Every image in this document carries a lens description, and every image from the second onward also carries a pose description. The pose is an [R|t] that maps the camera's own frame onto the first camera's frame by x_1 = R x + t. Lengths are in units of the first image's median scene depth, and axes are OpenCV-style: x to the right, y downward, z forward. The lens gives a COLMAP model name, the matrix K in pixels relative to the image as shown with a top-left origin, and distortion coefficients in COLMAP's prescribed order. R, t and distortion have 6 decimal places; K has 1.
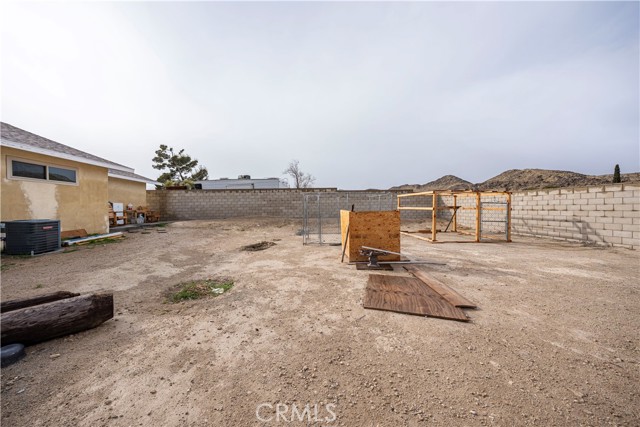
lens RADIAL K [[218.3, 0, 318.5], [0, 218.3, 206.0], [0, 0, 1]] dist [0.000328, 0.000035]
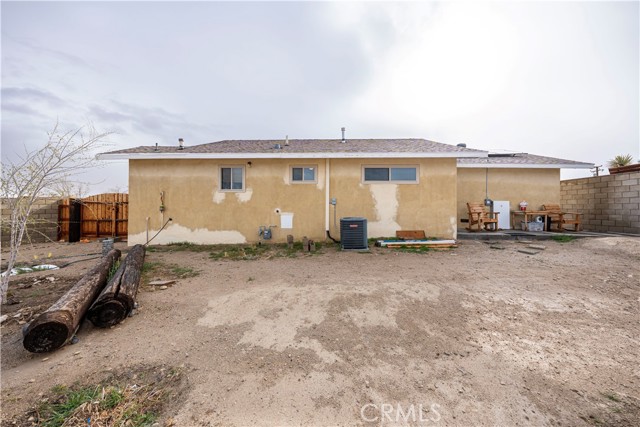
lens RADIAL K [[218.3, 0, 318.5], [0, 218.3, 206.0], [0, 0, 1]] dist [0.000328, 0.000035]
pose [[-0.132637, 0.001322, -0.991164, -0.106892], [0.002735, 0.999996, 0.000968, 0.001255], [0.991161, -0.002583, -0.132640, 0.611520]]
